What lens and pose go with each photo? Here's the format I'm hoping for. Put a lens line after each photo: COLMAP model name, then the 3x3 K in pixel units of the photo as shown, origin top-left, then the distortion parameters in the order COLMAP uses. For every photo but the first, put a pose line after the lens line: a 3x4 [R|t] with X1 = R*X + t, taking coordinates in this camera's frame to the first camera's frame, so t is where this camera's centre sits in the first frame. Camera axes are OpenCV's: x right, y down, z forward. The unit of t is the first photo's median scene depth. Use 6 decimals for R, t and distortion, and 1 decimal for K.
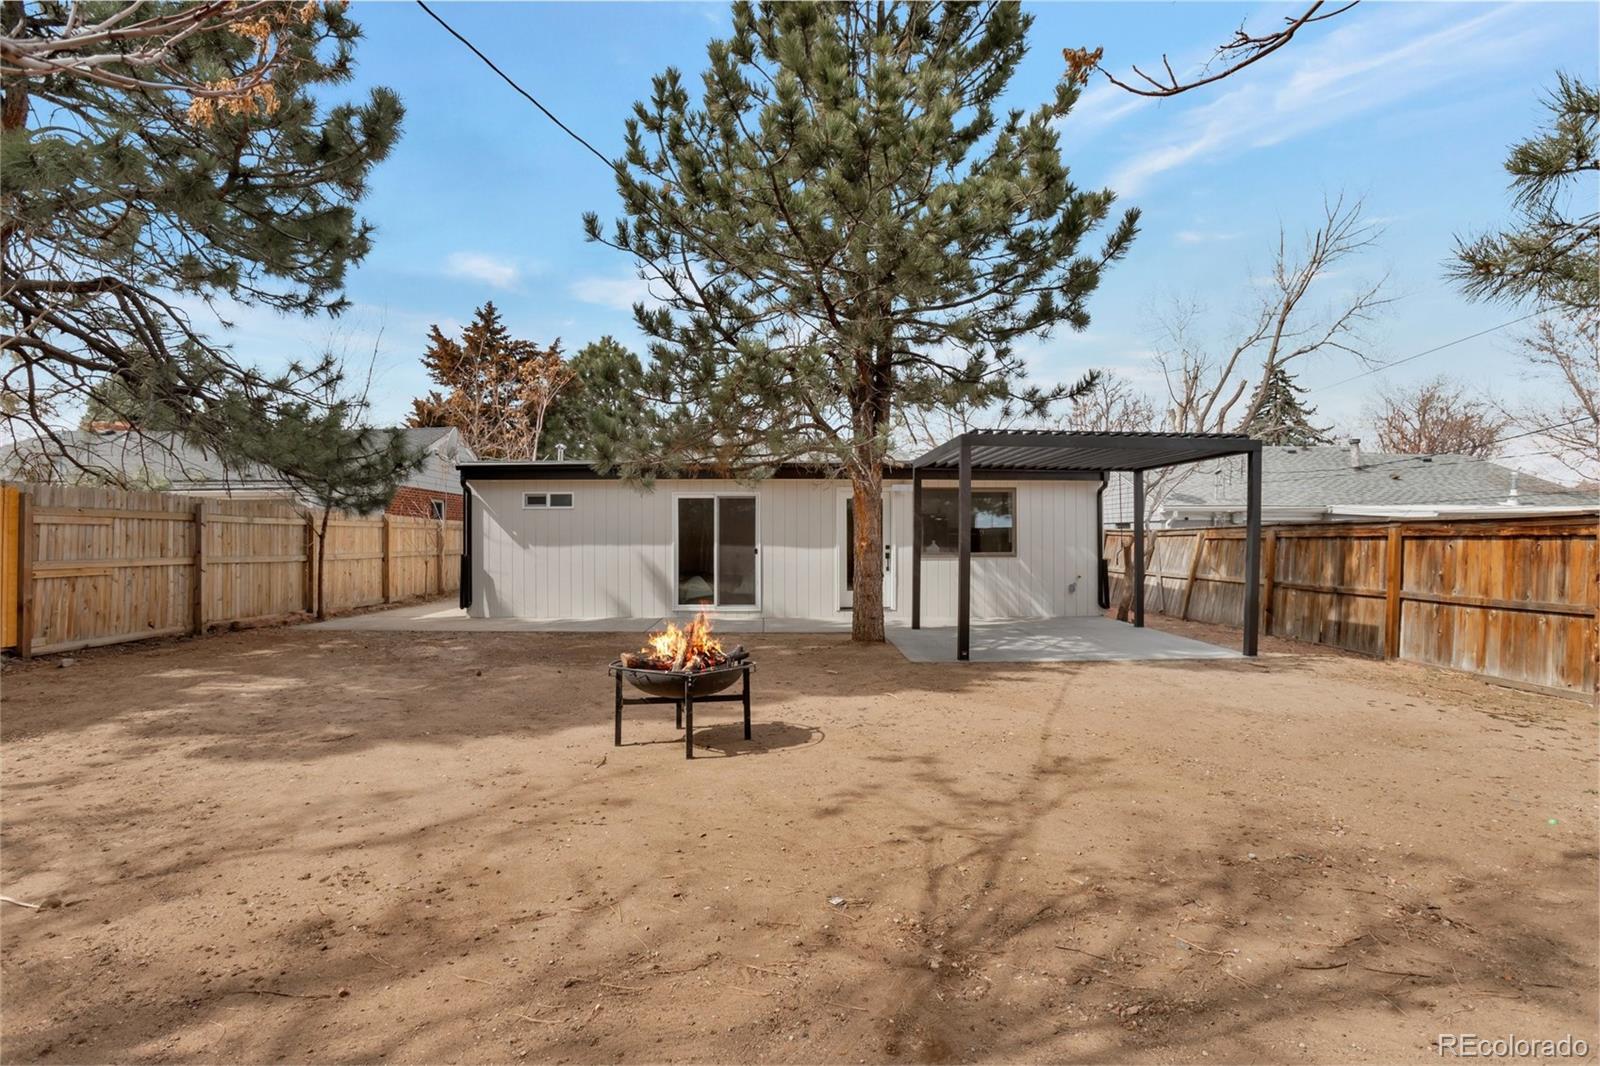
lens RADIAL K [[794.0, 0, 800.0], [0, 794.0, 533.0], [0, 0, 1]] dist [-0.076274, 0.024072]
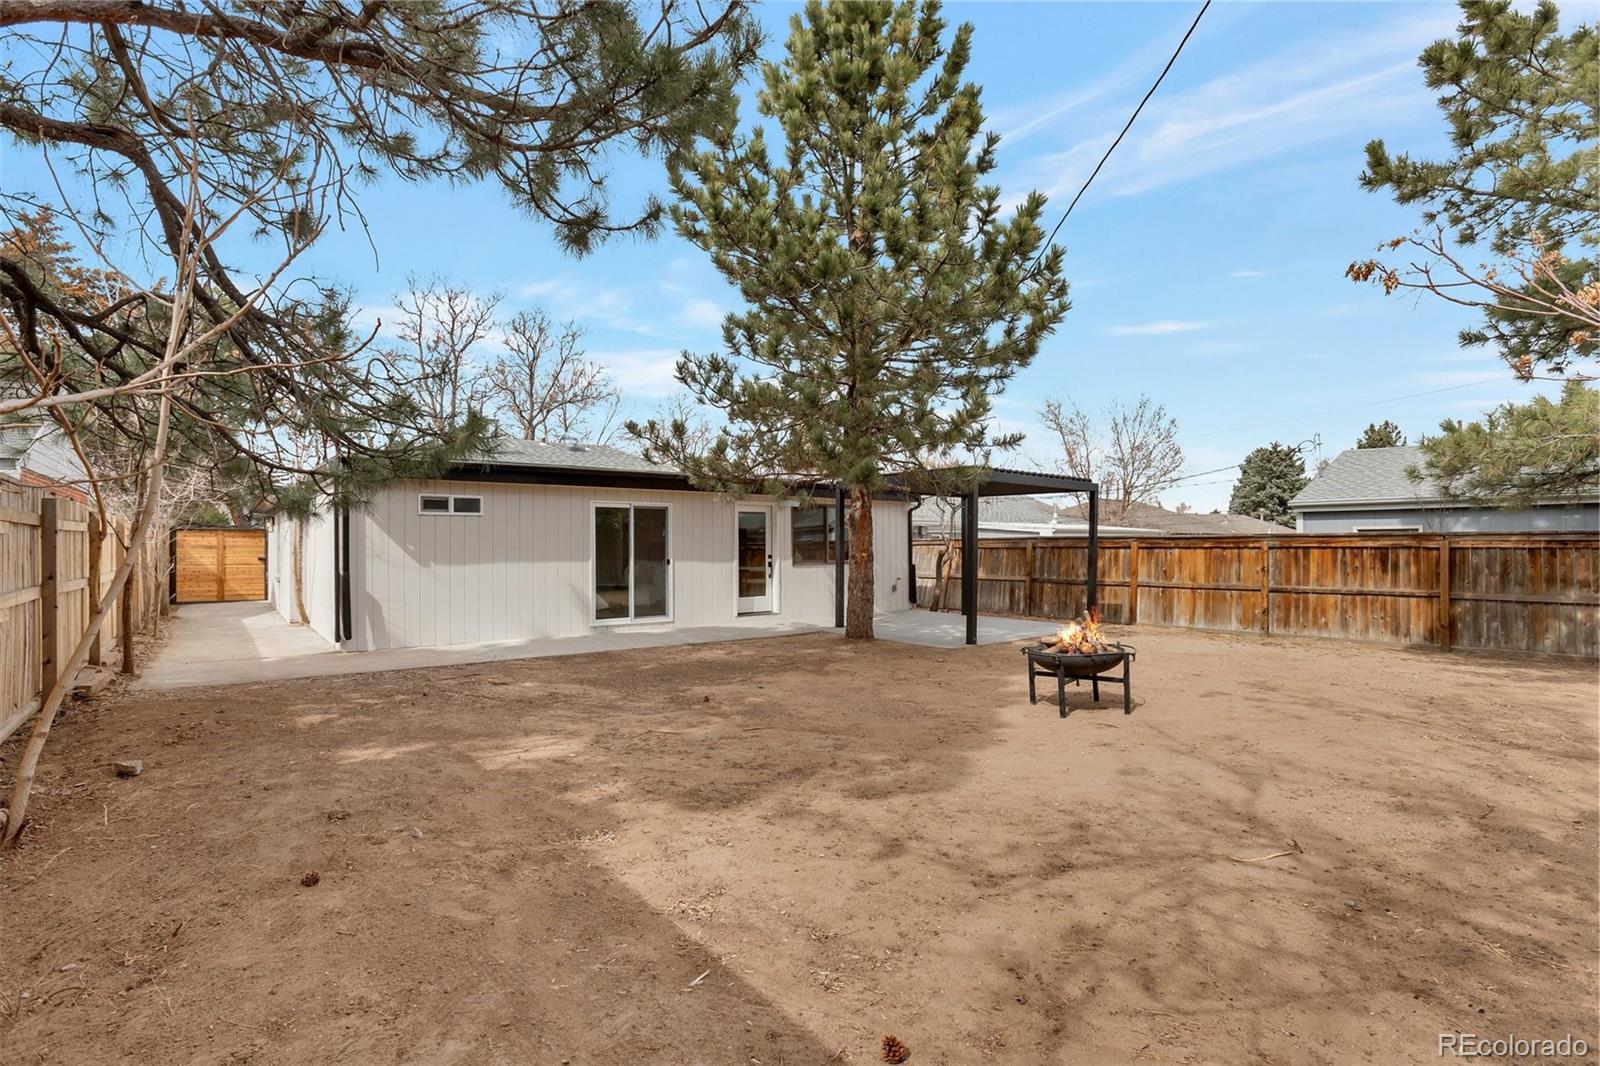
lens RADIAL K [[827.6, 0, 799.3], [0, 827.6, 537.4], [0, 0, 1]] dist [-0.058906, 0.000901]
pose [[0.766230, 0.003941, 0.642554, -0.717668], [-0.004098, 0.999991, -0.001247, -0.008954], [-0.642553, -0.001678, 0.766239, 0.113520]]
